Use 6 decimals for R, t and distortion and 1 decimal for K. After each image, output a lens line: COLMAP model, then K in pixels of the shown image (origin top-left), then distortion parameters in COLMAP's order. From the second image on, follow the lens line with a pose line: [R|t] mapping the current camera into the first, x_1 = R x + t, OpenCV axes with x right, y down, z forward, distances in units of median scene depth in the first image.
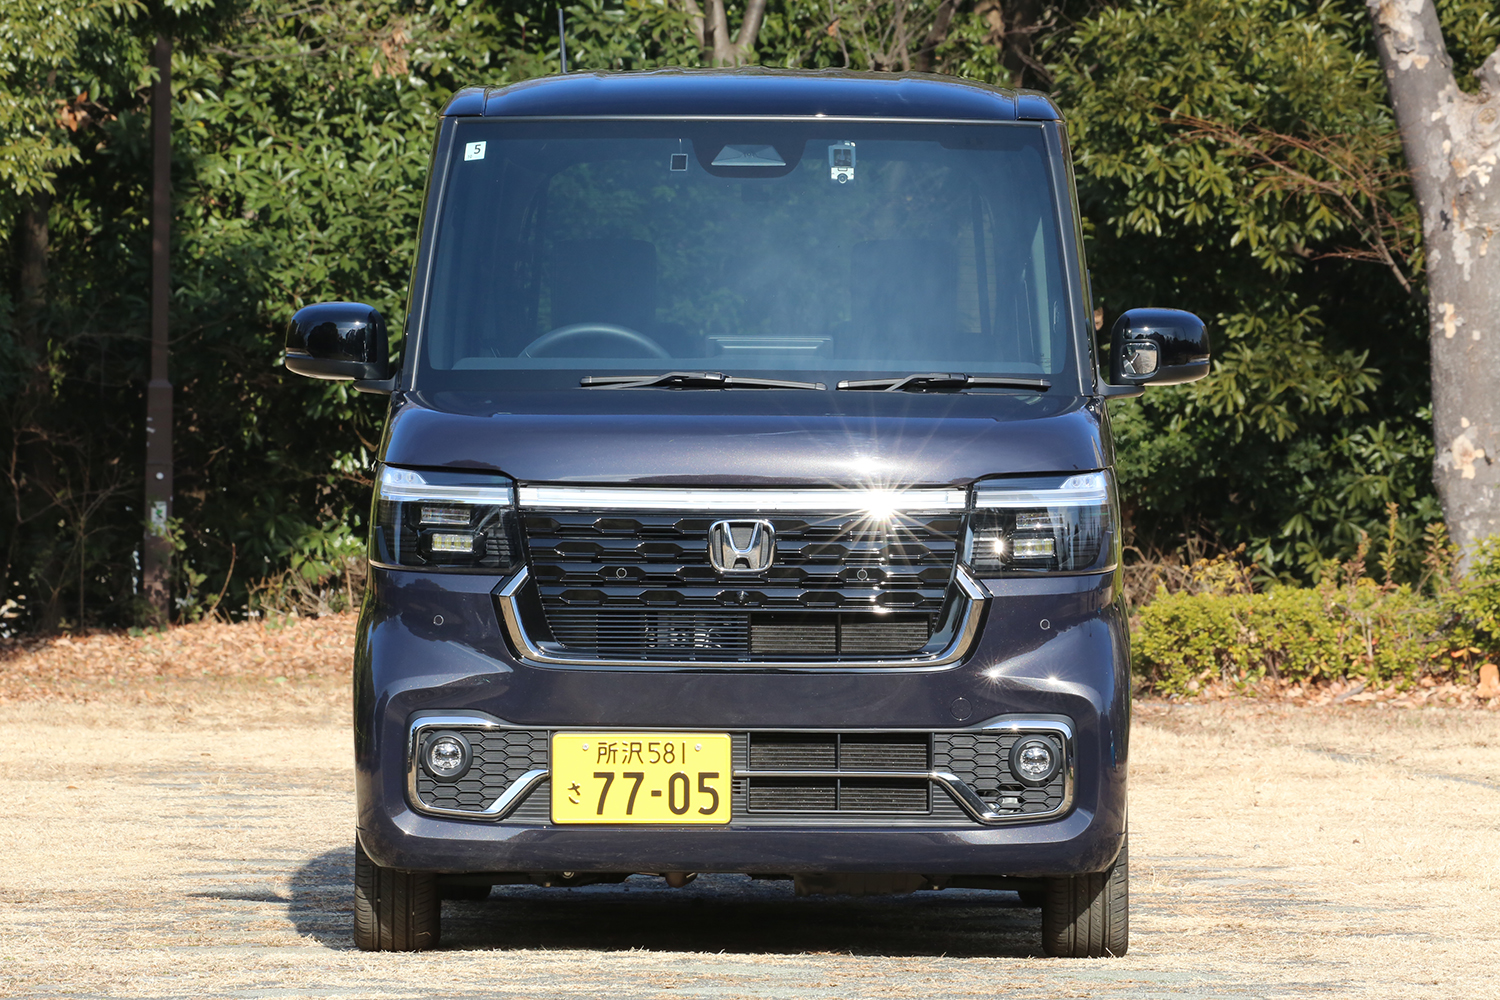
lens RADIAL K [[10465.1, 0, 748.4], [0, 10465.1, 474.4], [0, 0, 1]] dist [2.427792, -59.971739]
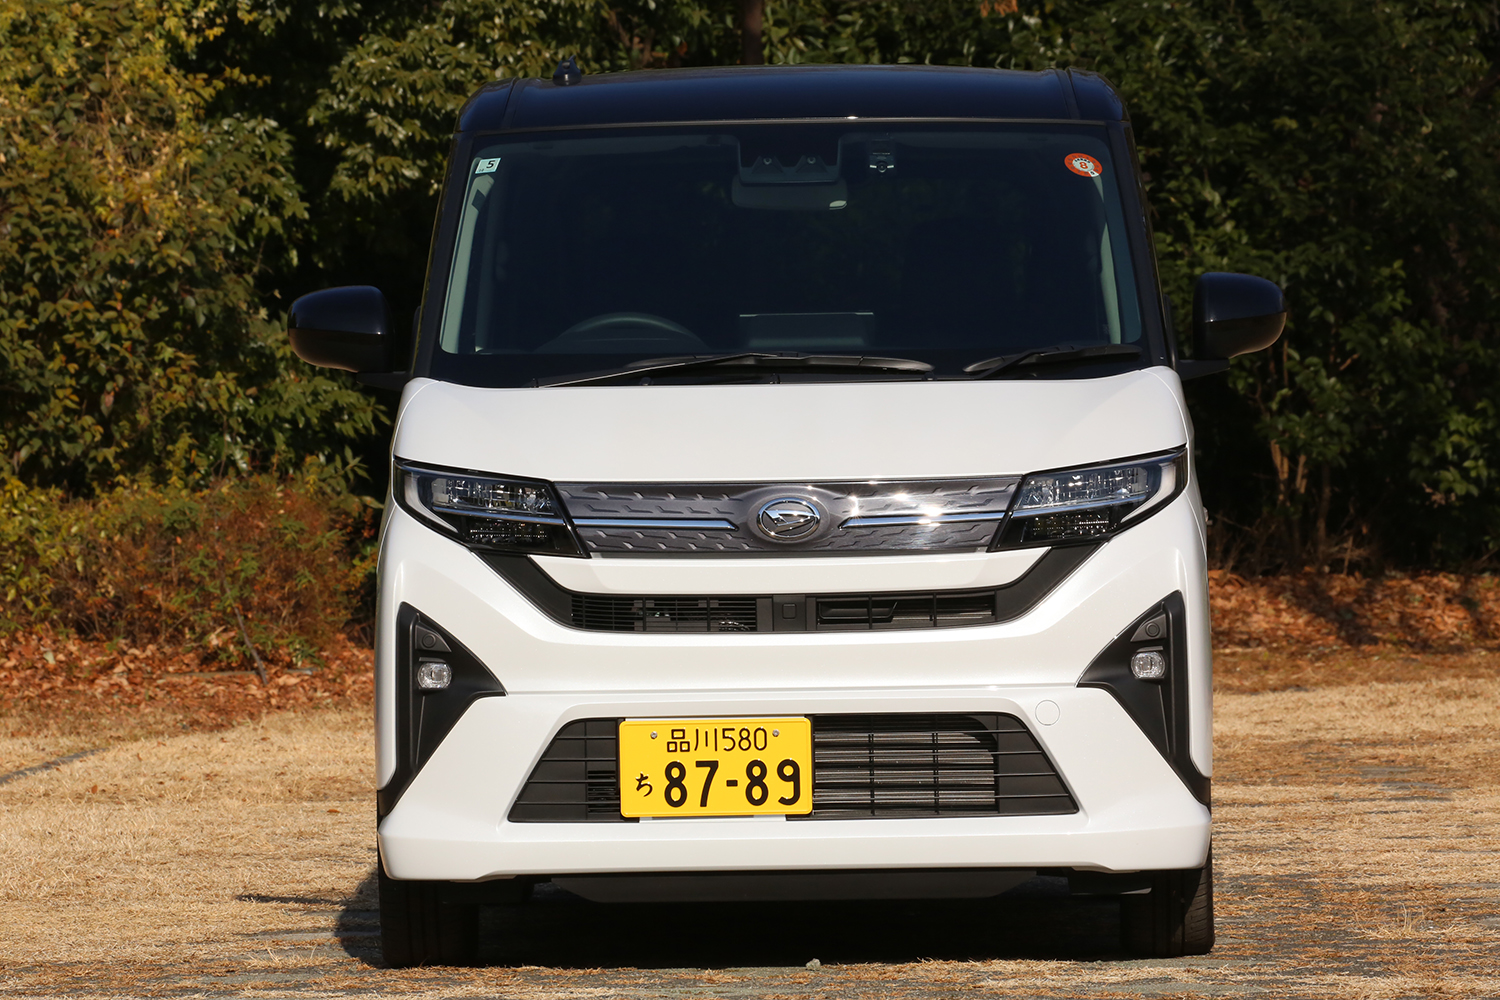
lens RADIAL K [[10465.1, 0, 748.4], [0, 10465.1, 474.4], [0, 0, 1]] dist [2.427792, -59.971739]
pose [[0.996394, -0.024677, -0.081182, 0.019837], [0.024974, 0.999685, 0.002635, 0.000158], [0.081092, -0.004653, 0.996696, 0.064733]]
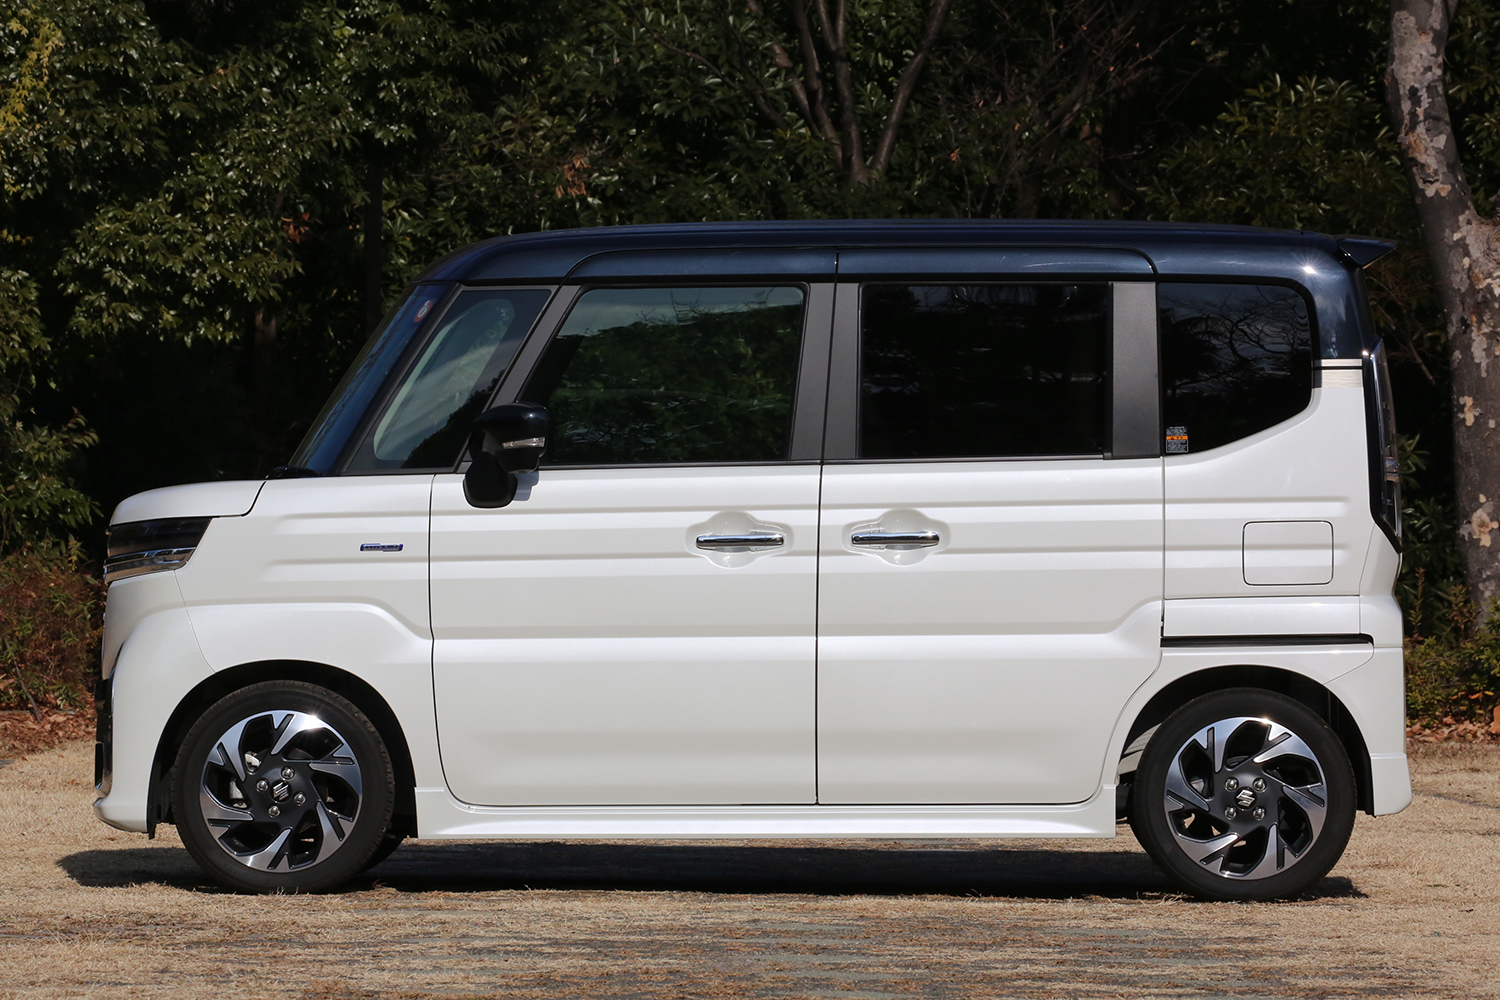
lens RADIAL K [[9507.9, 0, 750.0], [0, 9507.9, 500.0], [0, 0, 1]] dist [1.576856, -14.758455]
pose [[0.999851, 0.001349, -0.017237, 0.003902], [-0.001427, 0.999989, -0.004483, 0.000110], [0.017231, 0.004507, 0.999841, -0.046616]]
